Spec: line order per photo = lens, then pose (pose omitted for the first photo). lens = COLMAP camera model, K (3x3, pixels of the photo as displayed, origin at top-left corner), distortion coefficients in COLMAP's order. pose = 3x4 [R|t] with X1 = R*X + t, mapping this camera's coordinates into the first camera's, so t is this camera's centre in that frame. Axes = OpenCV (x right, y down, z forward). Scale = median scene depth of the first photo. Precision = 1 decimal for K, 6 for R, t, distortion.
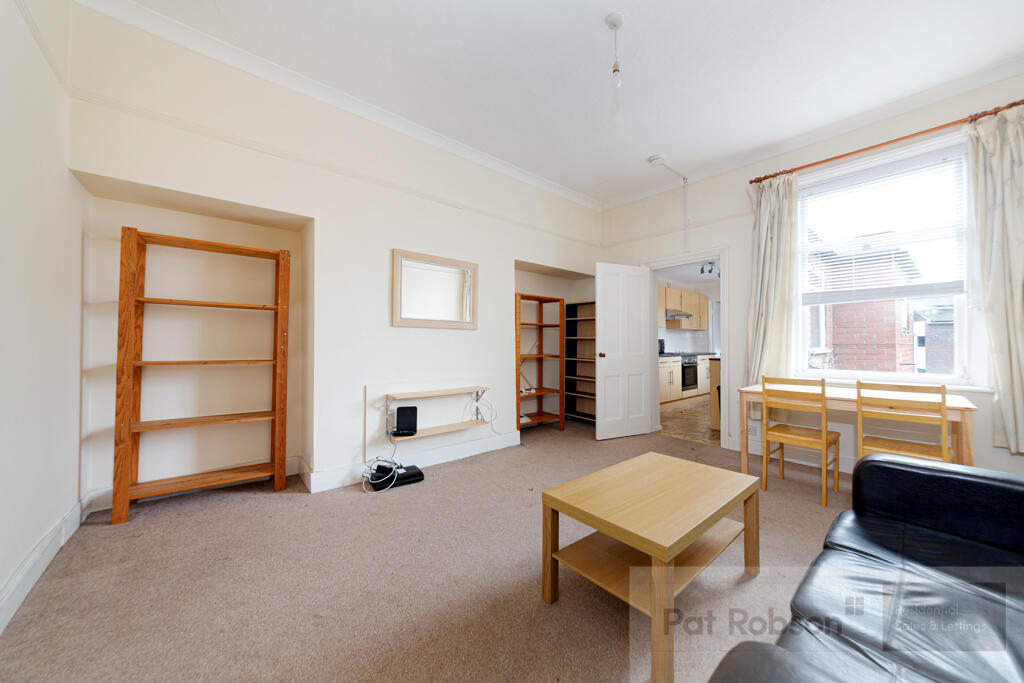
lens RADIAL K [[354.2, 0, 510.3], [0, 354.2, 339.8], [0, 0, 1]] dist [-0.000055, 0.000000]
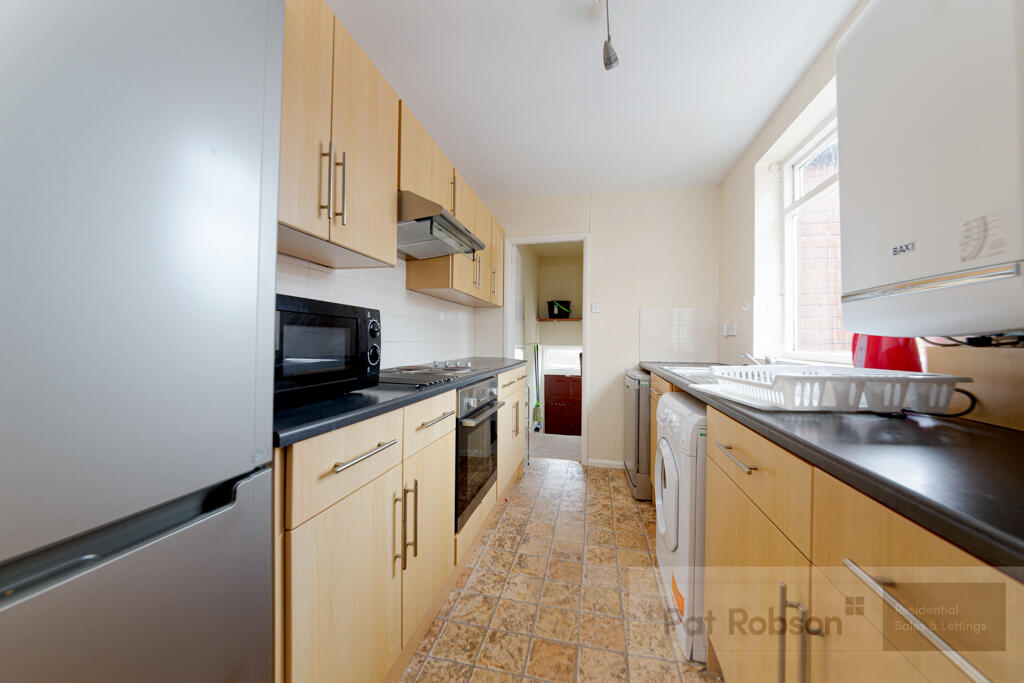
lens RADIAL K [[354.2, 0, 510.6], [0, 354.2, 340.4], [0, 0, 1]] dist [-0.000055, 0.000000]
pose [[0.793241, 0.012131, 0.608787, 0.354687], [-0.021874, 0.999724, 0.008580, 0.010596], [-0.608515, -0.020123, 0.793287, 0.762027]]
